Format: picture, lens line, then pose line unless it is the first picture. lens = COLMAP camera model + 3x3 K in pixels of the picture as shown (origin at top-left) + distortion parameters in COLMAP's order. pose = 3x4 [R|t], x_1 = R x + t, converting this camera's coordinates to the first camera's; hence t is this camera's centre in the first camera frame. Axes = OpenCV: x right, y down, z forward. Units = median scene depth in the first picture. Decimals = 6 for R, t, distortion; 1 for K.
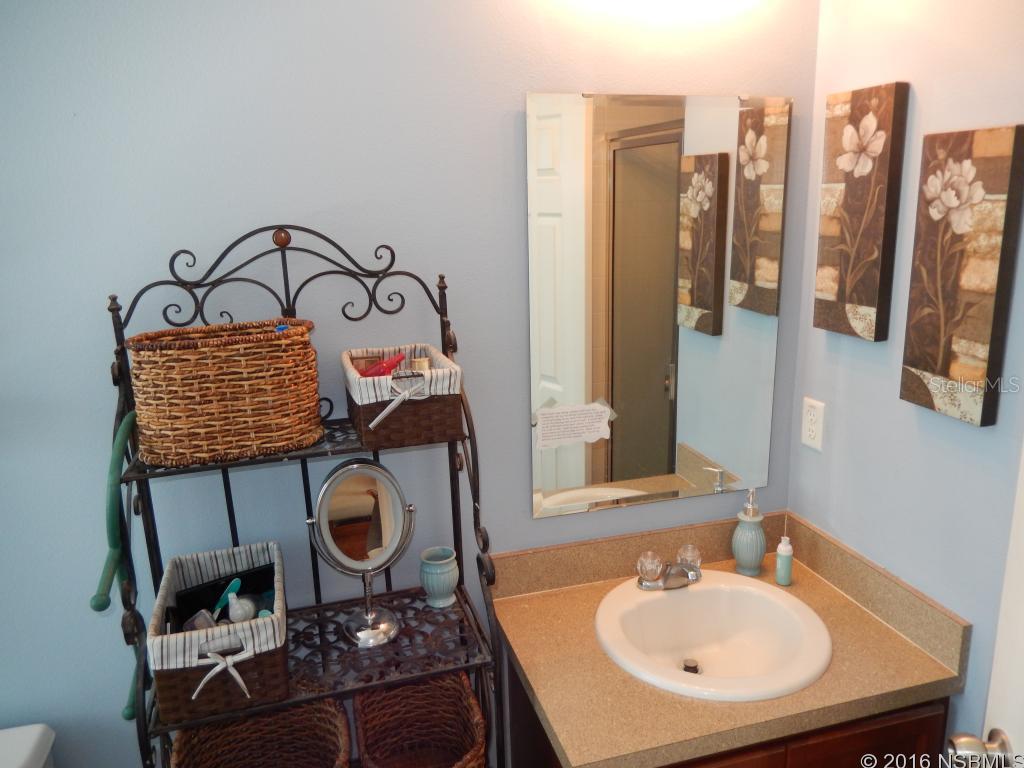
lens RADIAL K [[771.9, 0, 510.4], [0, 771.9, 383.3], [0, 0, 1]] dist [0.000649, -0.009334]
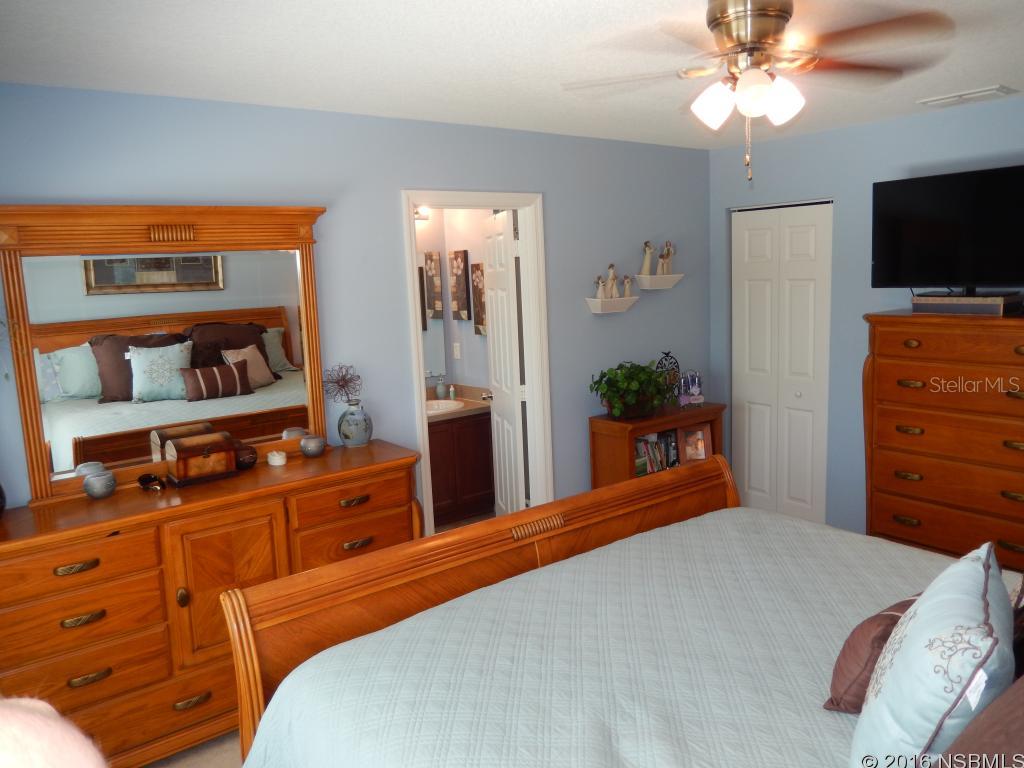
lens RADIAL K [[771.9, 0, 511.6], [0, 771.9, 383.0], [0, 0, 1]] dist [0.000649, -0.009334]
pose [[0.931412, -0.069258, 0.357316, -0.562118], [0.110153, 0.989328, -0.095377, 0.531814], [-0.346897, 0.128195, 0.929101, -2.087699]]
